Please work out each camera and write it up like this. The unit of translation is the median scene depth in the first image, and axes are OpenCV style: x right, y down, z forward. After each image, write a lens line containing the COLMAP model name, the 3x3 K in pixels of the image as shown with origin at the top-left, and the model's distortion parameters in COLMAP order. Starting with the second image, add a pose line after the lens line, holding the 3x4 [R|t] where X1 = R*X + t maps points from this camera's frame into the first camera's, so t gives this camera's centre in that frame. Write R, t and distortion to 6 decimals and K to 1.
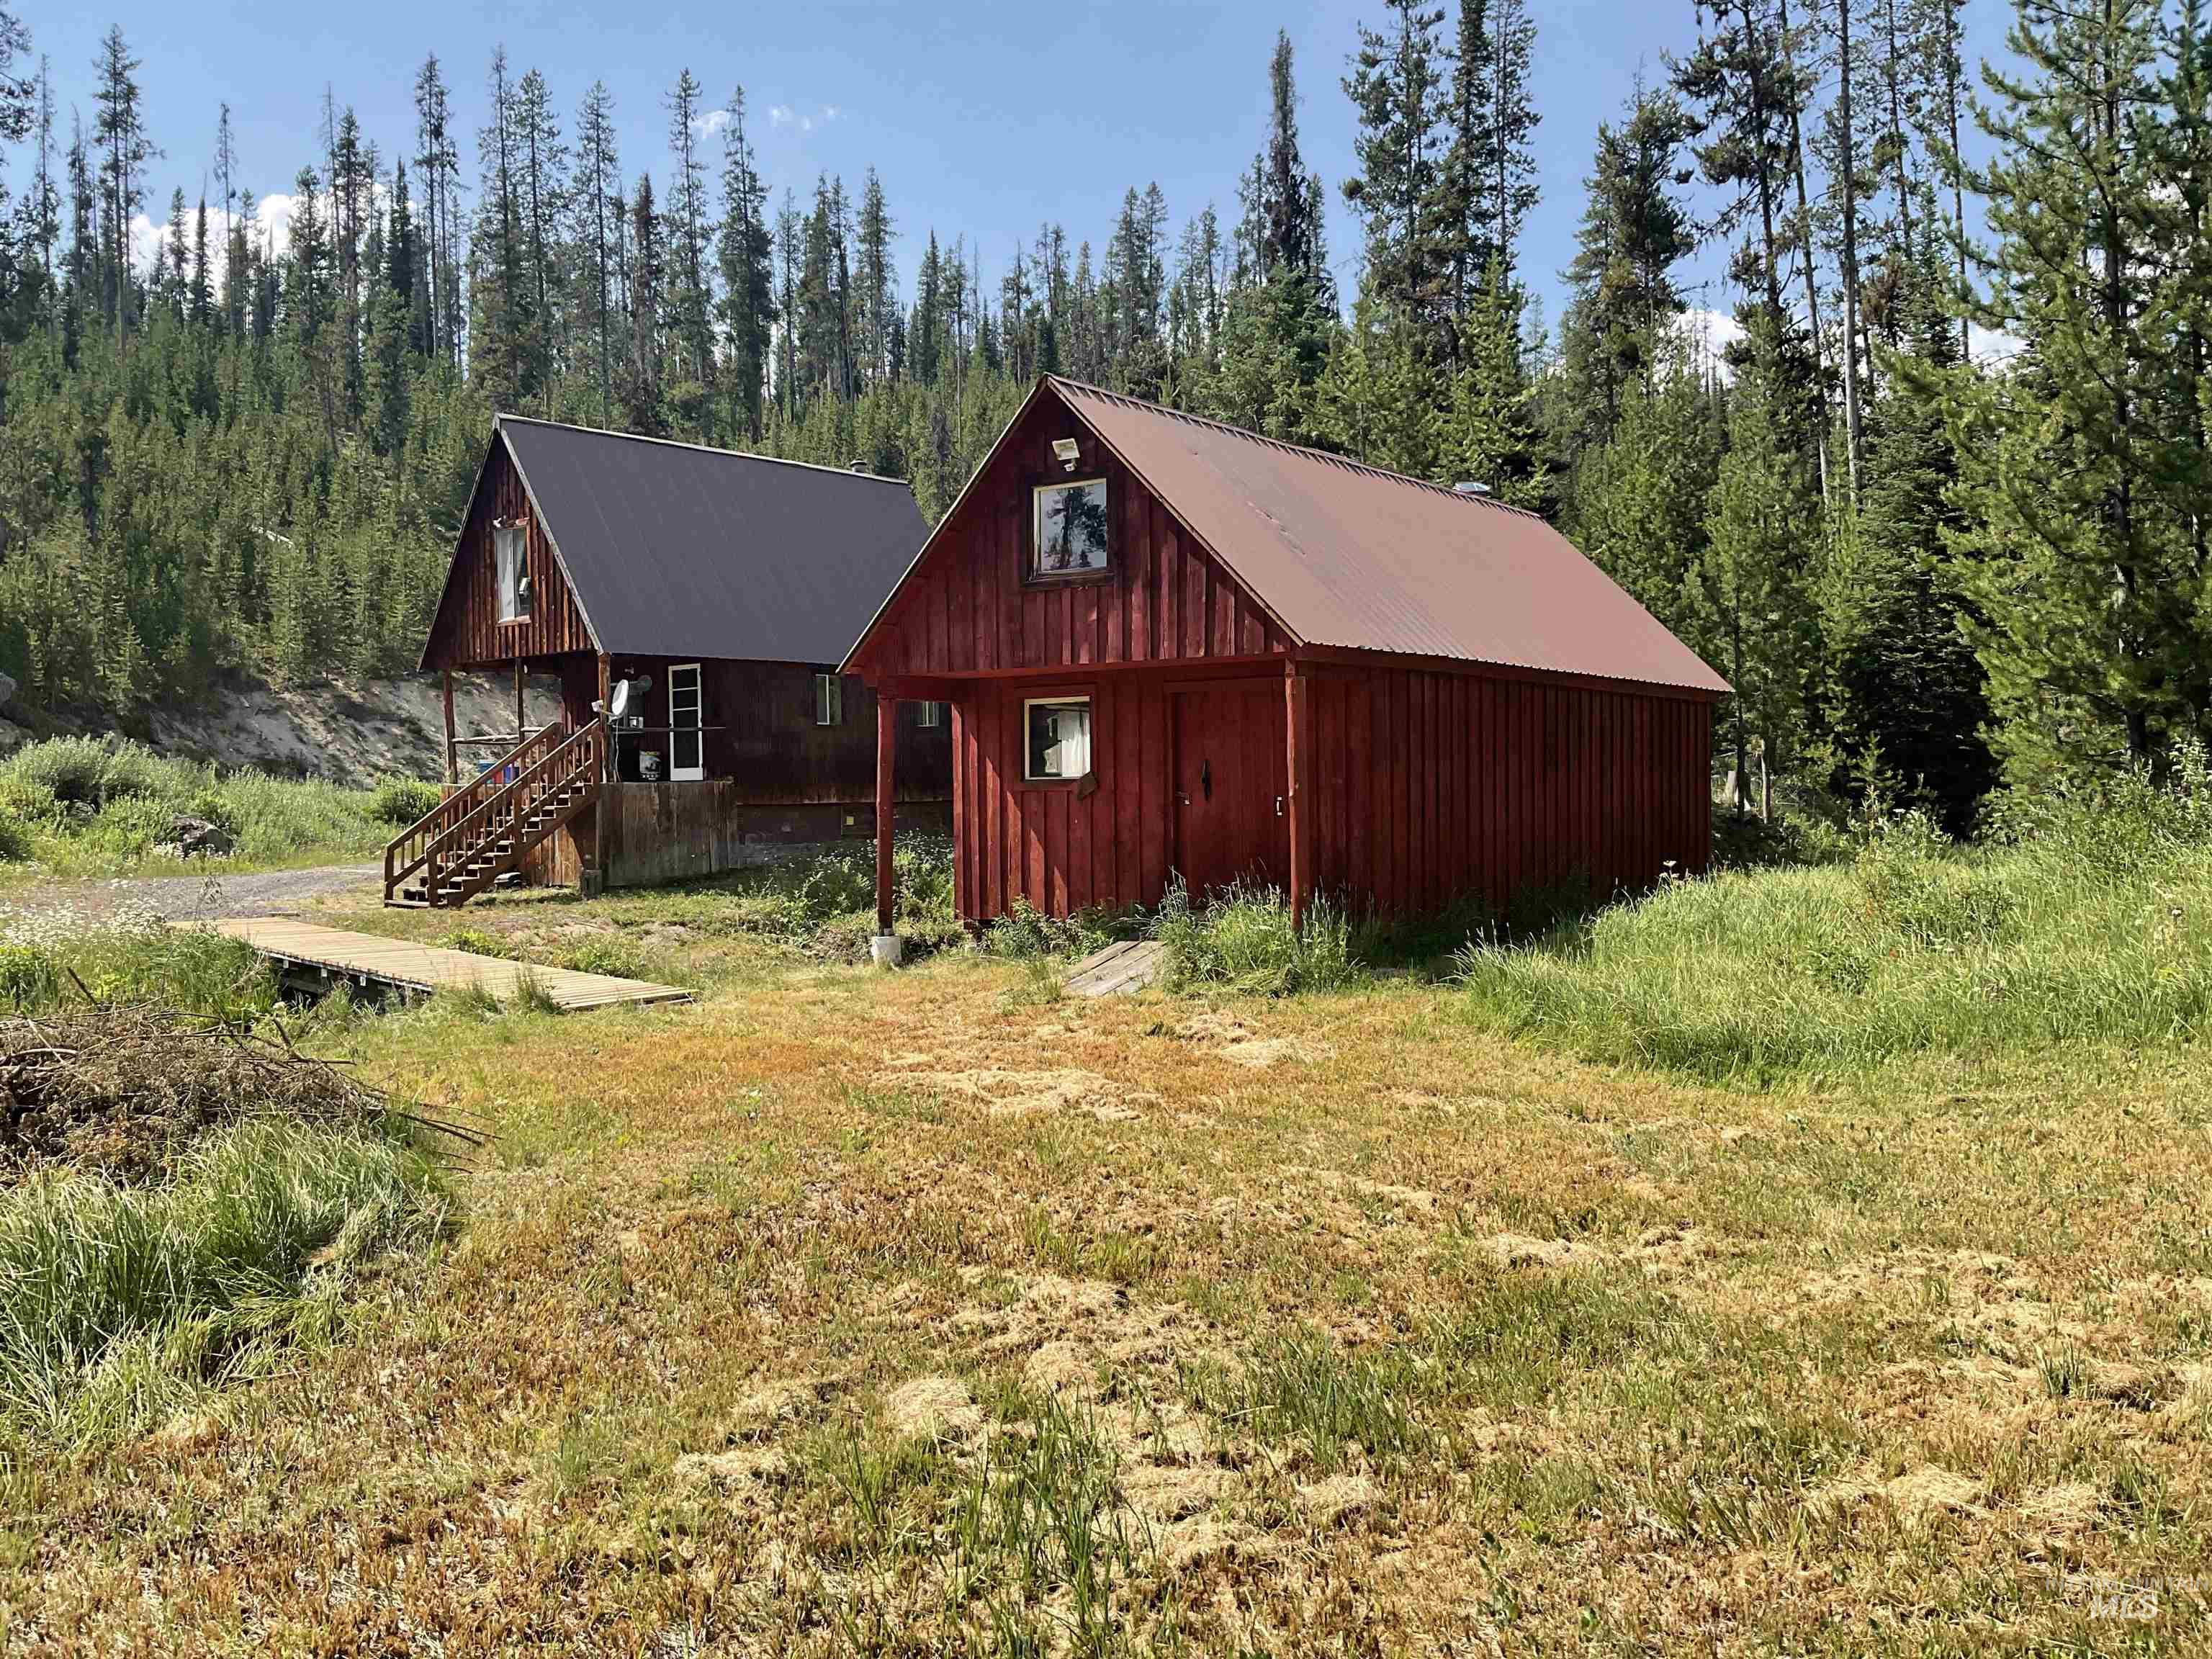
lens RADIAL K [[1844.6, 0, 1099.6], [0, 1844.6, 825.9], [0, 0, 1]] dist [0.048834, -0.095501]
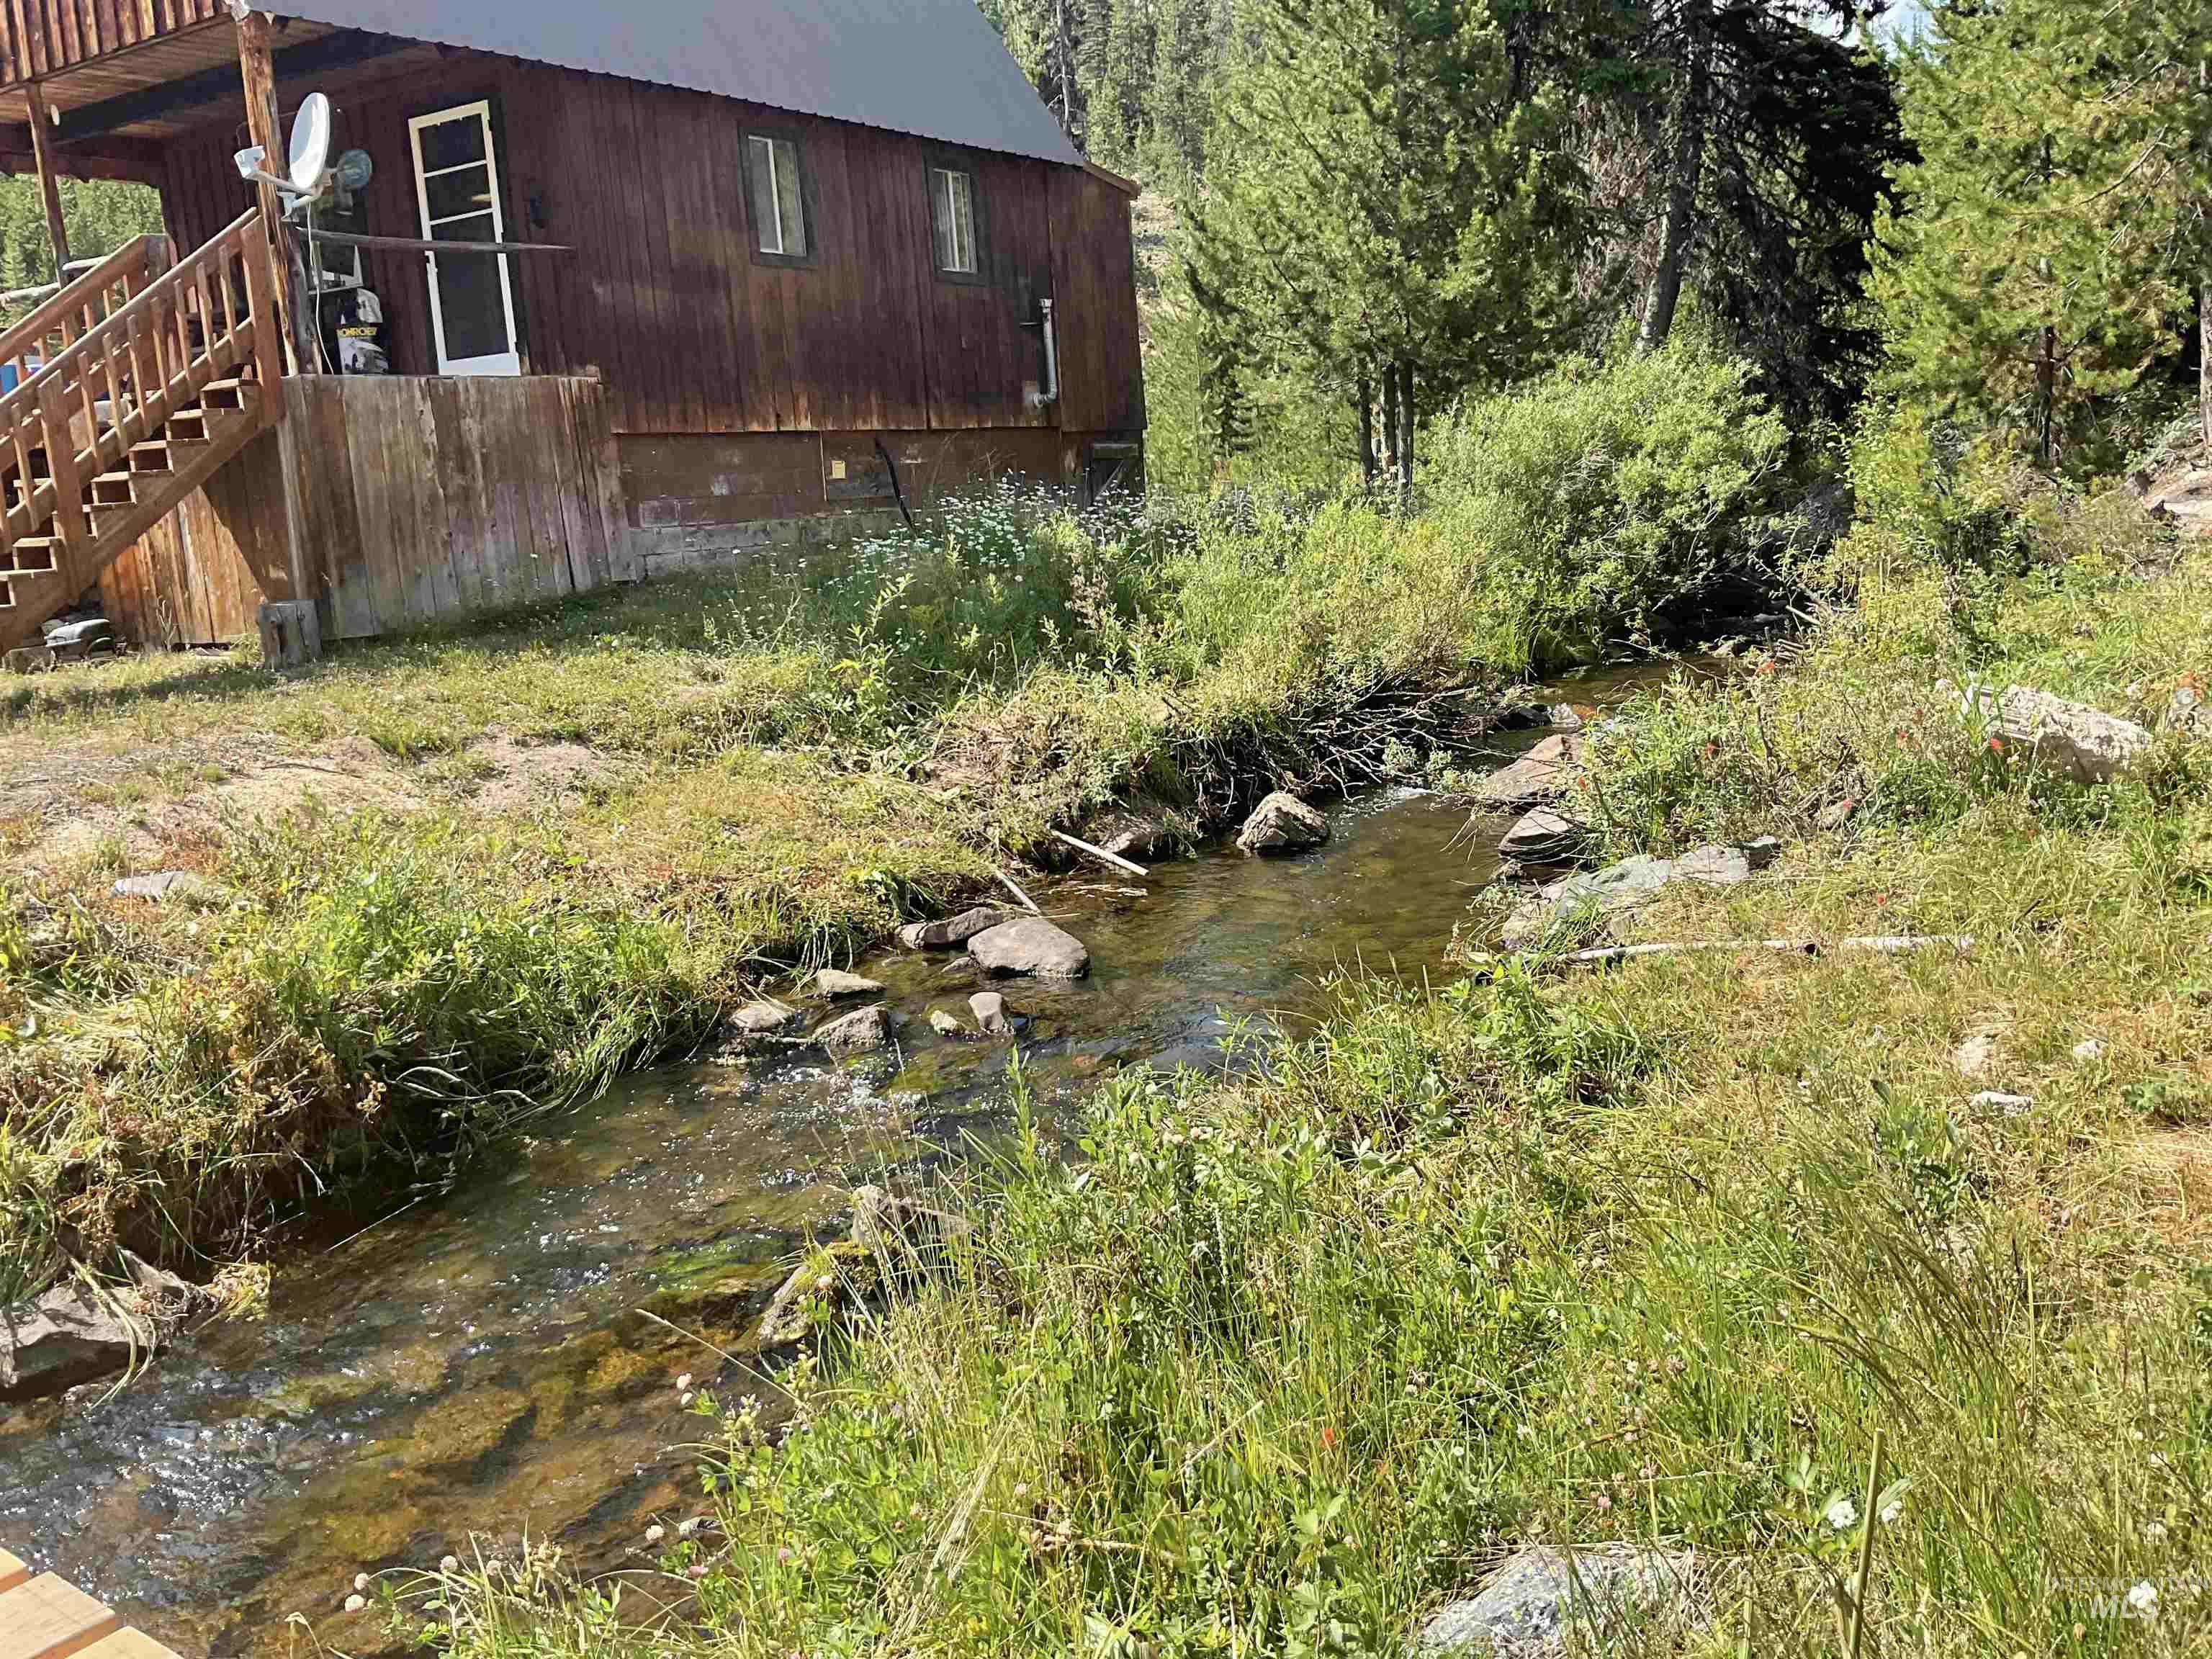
lens RADIAL K [[1844.6, 0, 1091.7], [0, 1844.6, 843.5], [0, 0, 1]] dist [0.048834, -0.095501]
pose [[0.986960, -0.076064, 0.141863, -0.164920], [0.051268, 0.983954, 0.170896, 0.015635], [-0.152585, -0.161394, 0.975023, 0.578465]]
